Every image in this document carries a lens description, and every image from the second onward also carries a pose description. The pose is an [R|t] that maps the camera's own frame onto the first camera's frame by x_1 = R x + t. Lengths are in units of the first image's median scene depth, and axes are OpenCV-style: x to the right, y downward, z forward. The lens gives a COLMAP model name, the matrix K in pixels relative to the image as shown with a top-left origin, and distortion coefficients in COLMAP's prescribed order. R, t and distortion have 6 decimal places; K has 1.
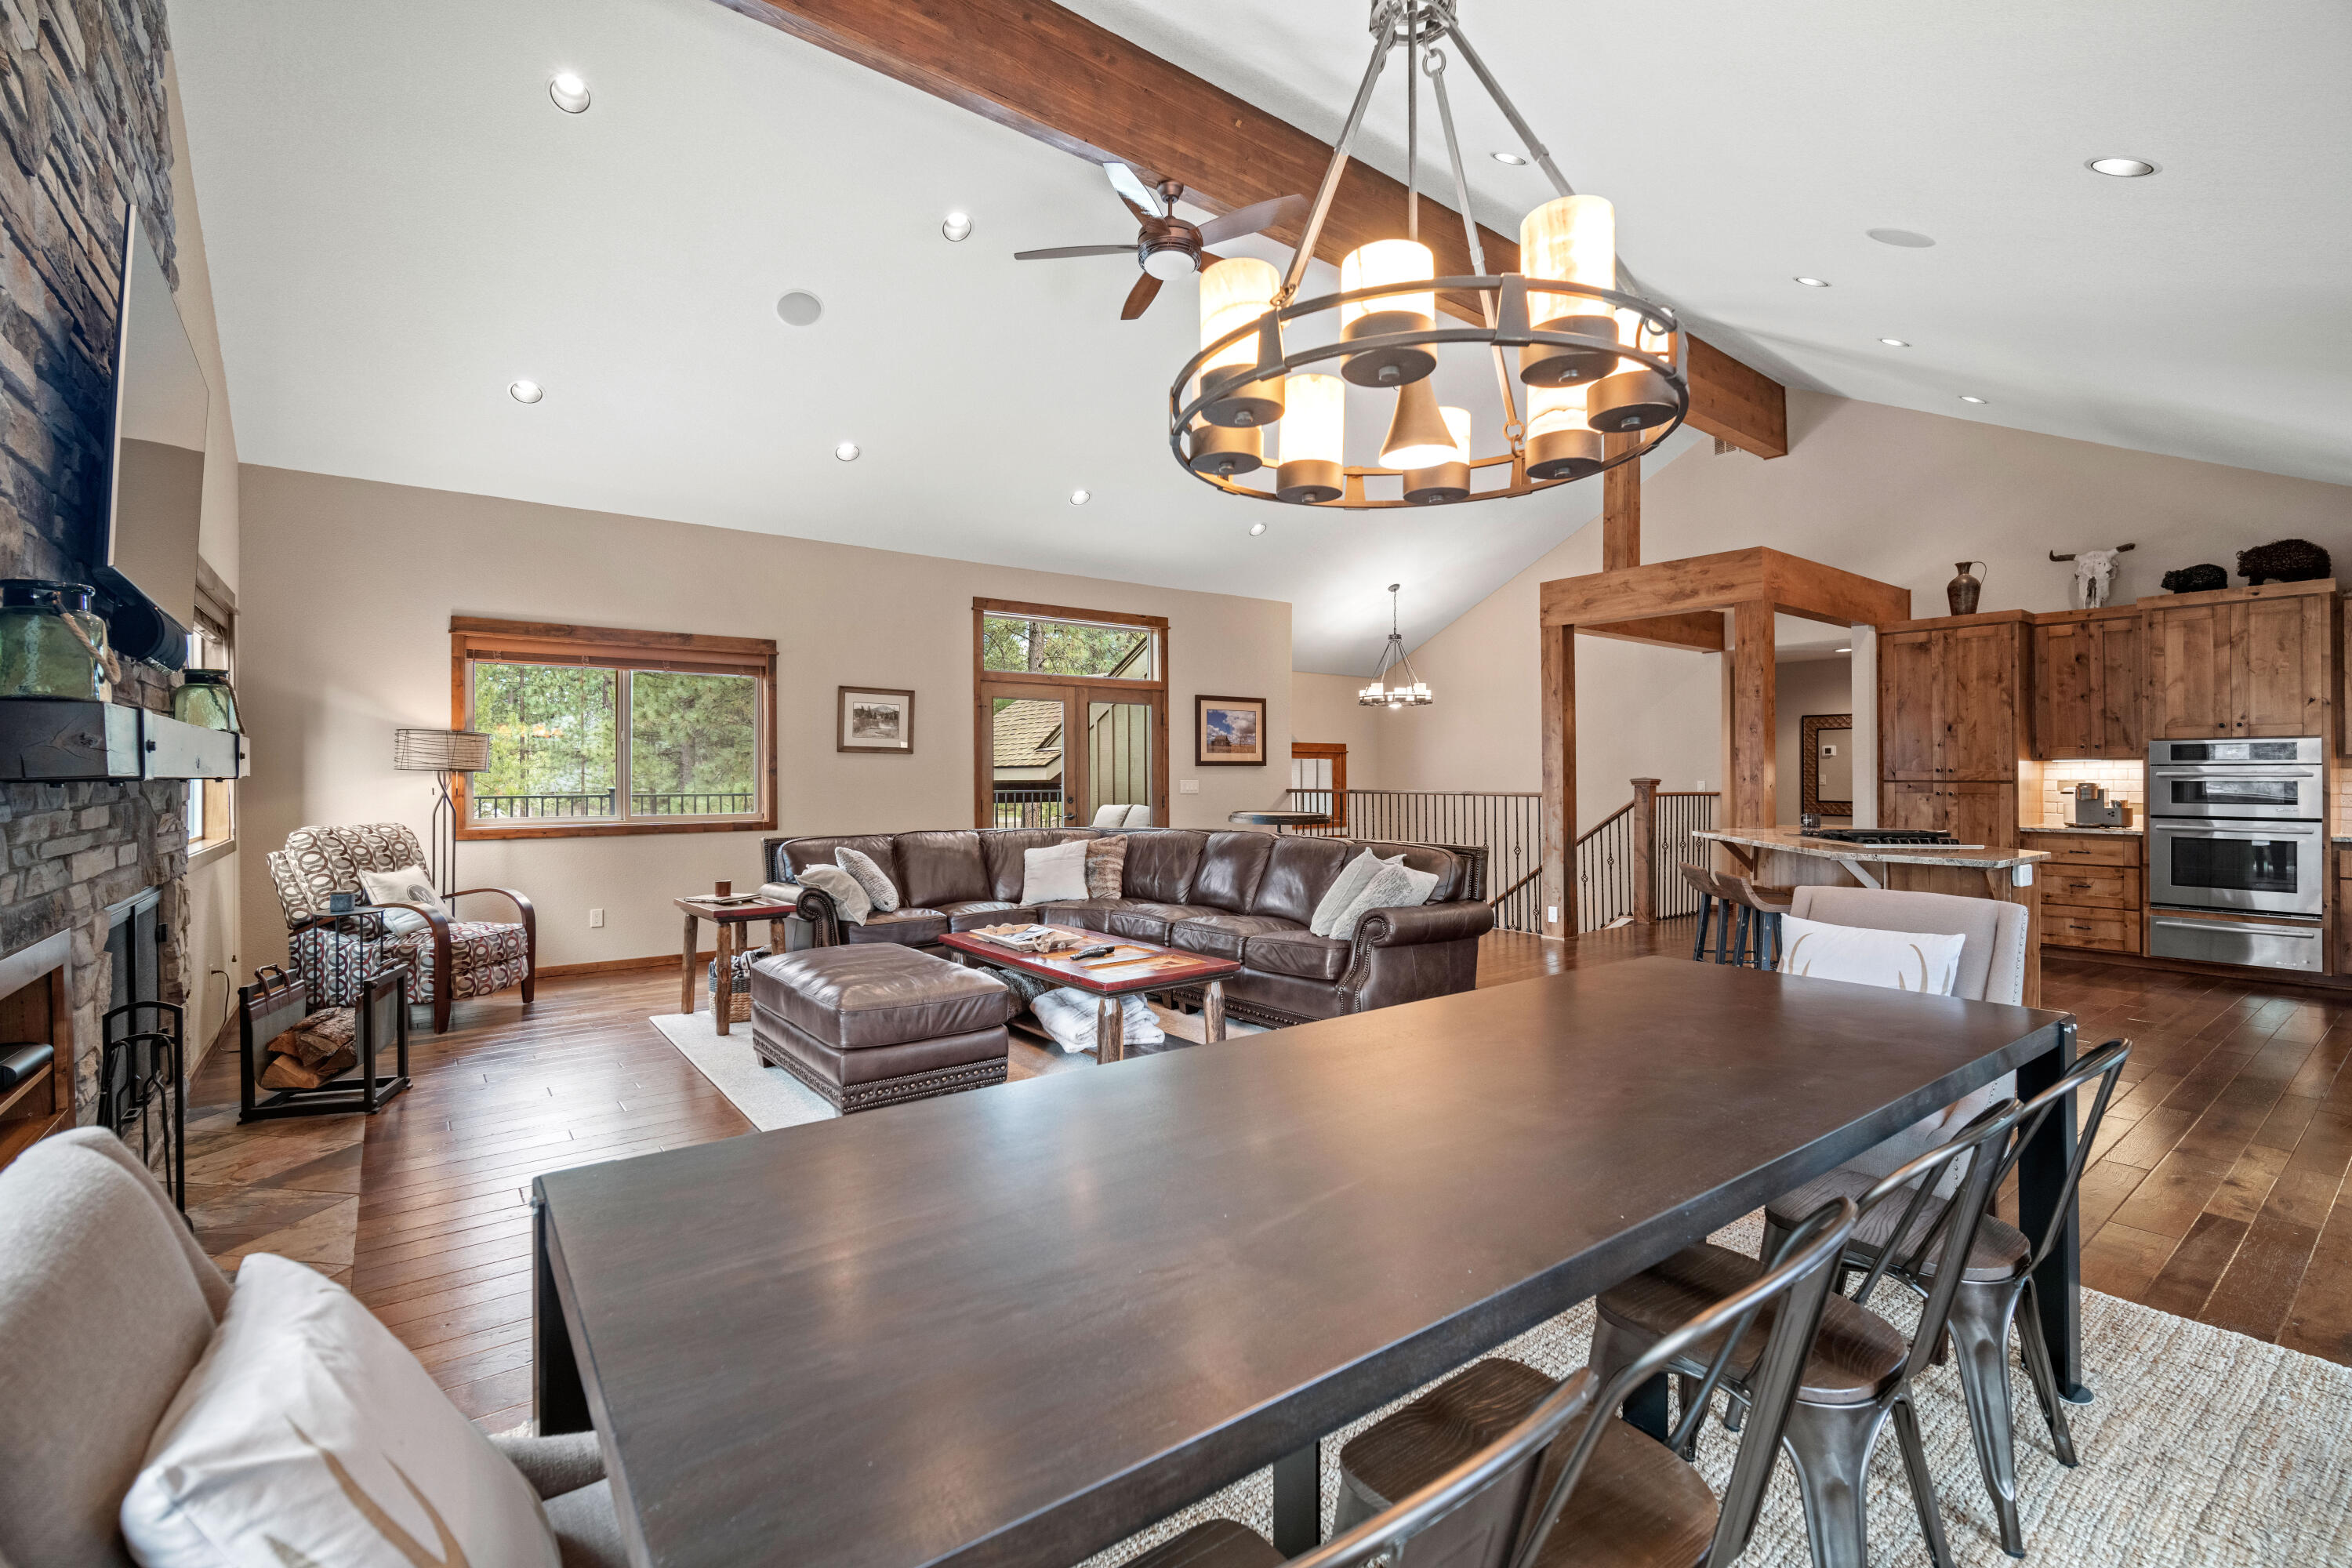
lens RADIAL K [[1025.2, 0, 1175.6], [0, 1025.2, 774.9], [0, 0, 1]] dist [-0.012273, -0.000183]
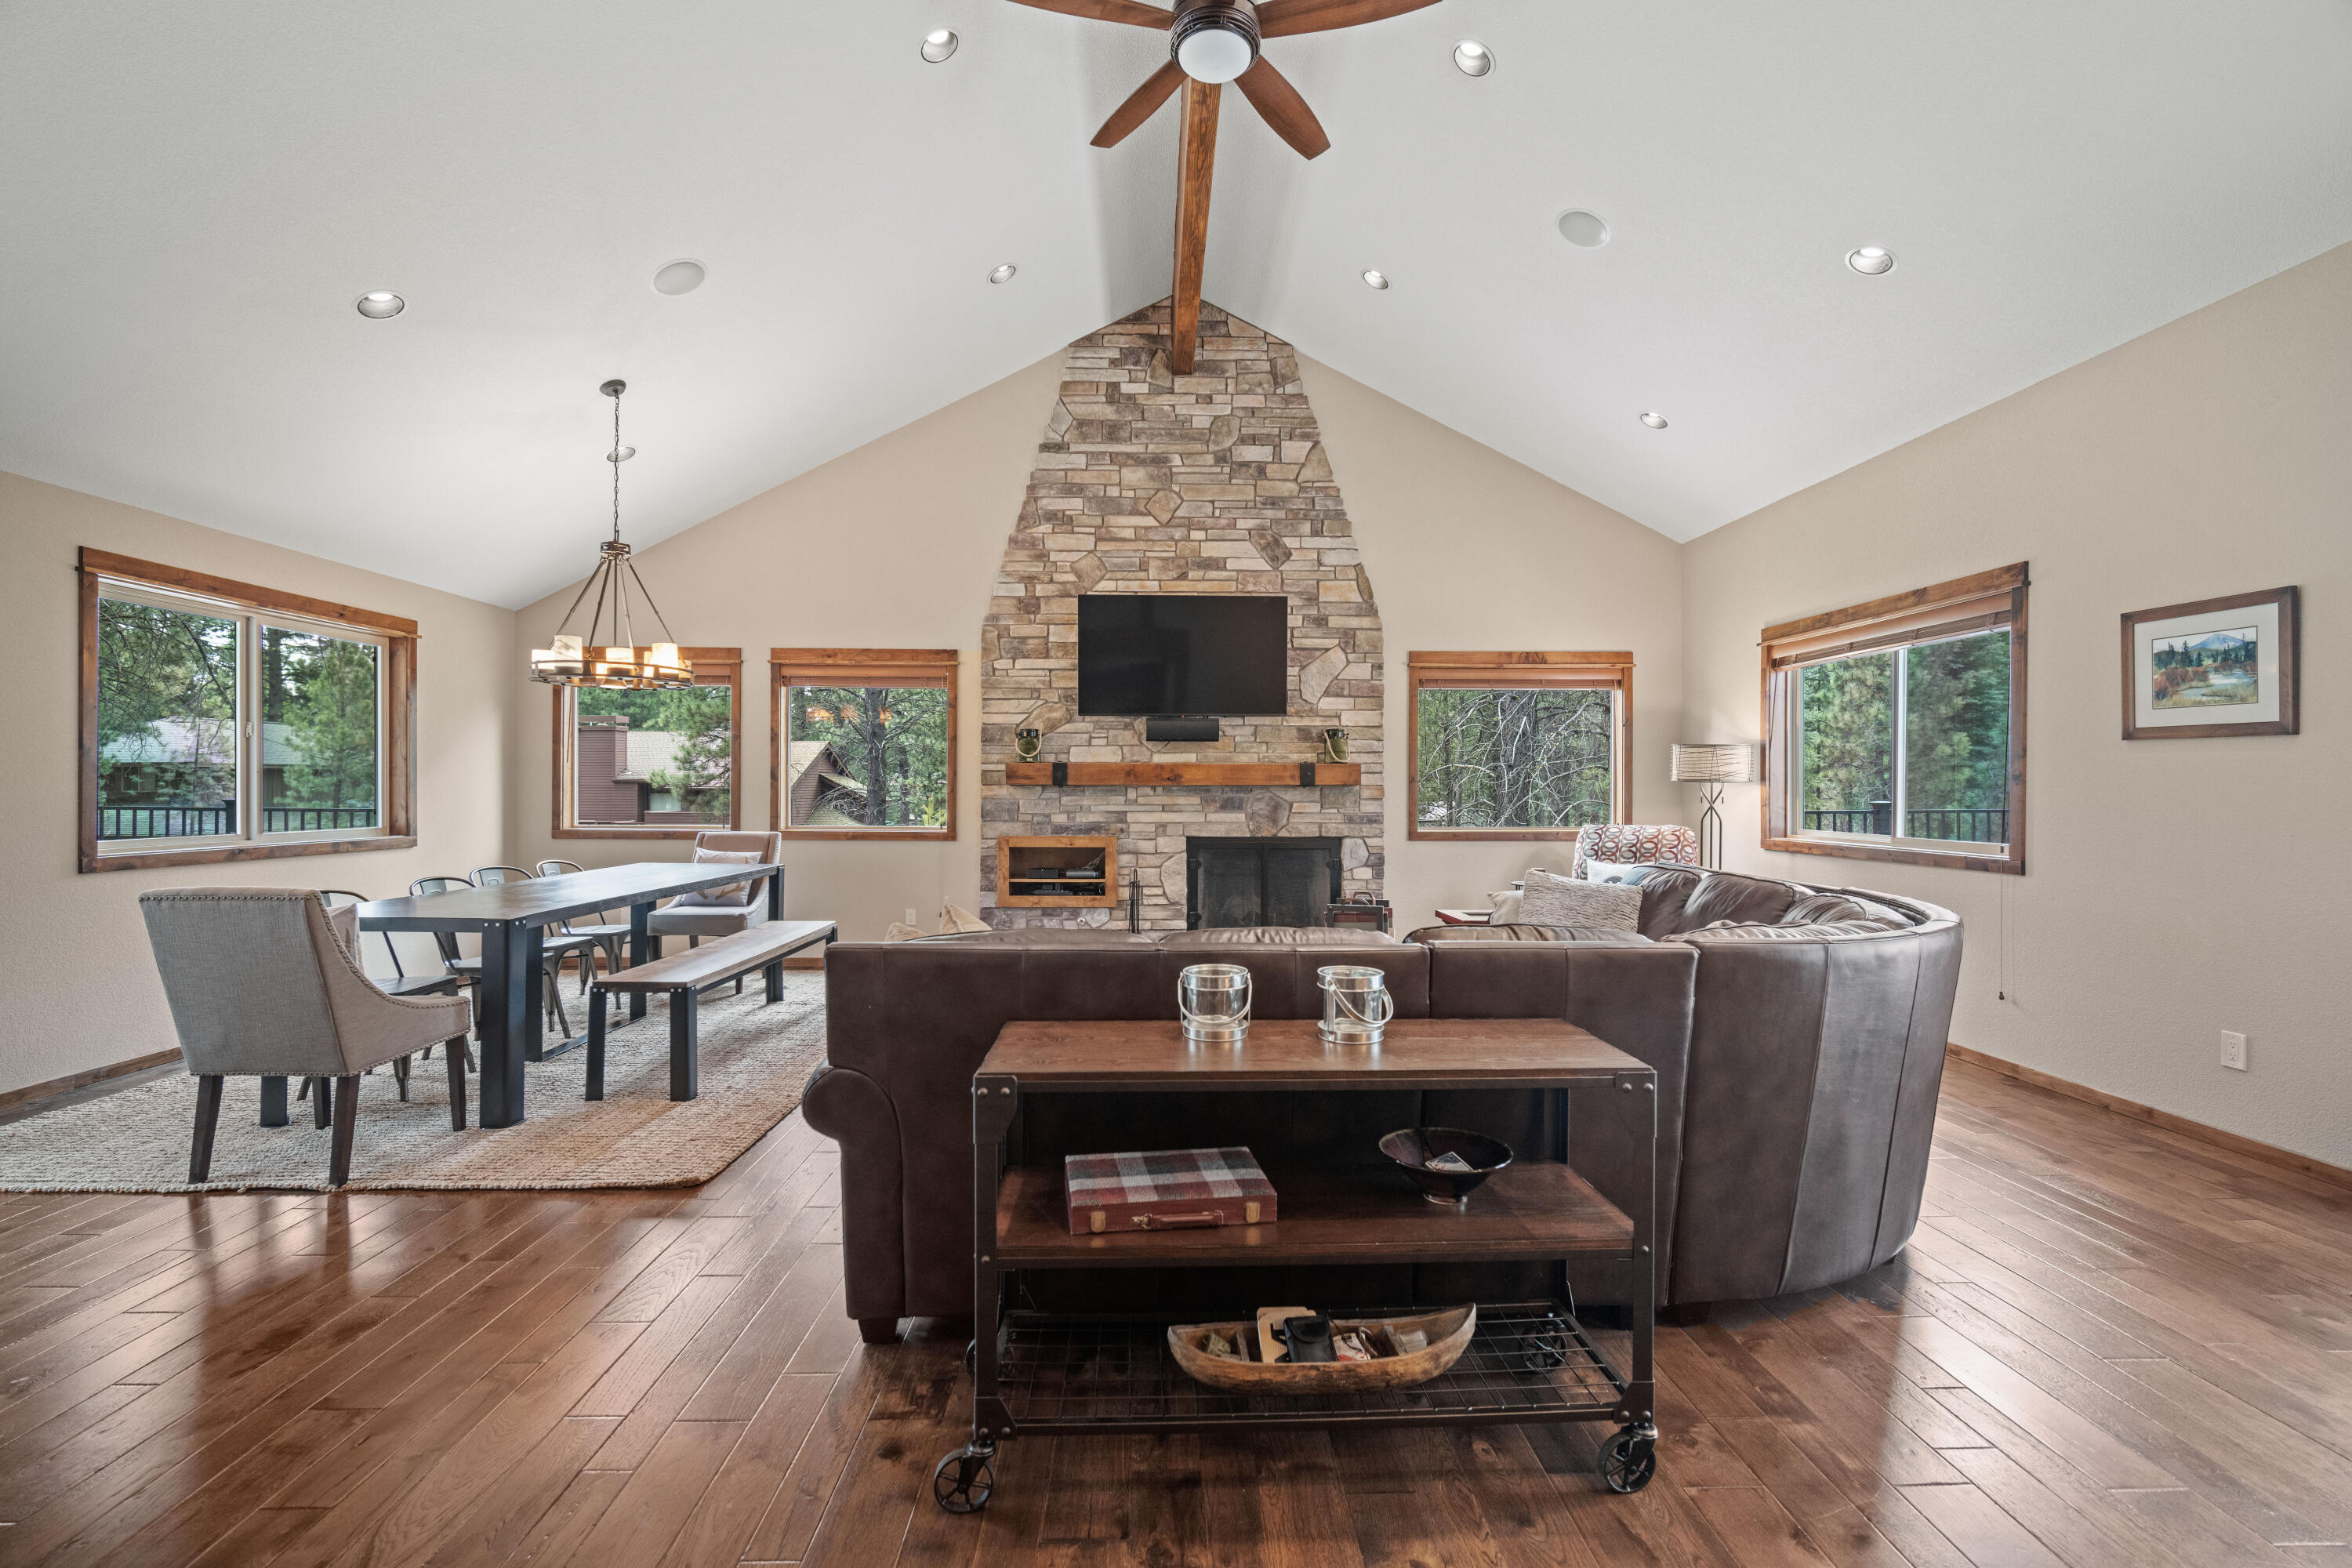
lens RADIAL K [[1025.2, 0, 1181.6], [0, 1025.2, 786.2], [0, 0, 1]] dist [-0.012273, -0.000183]
pose [[-0.584084, -0.007906, -0.811655, 0.366626], [-0.011432, 0.999934, -0.001513, 0.006938], [0.811613, 0.008395, -0.584136, 0.907722]]
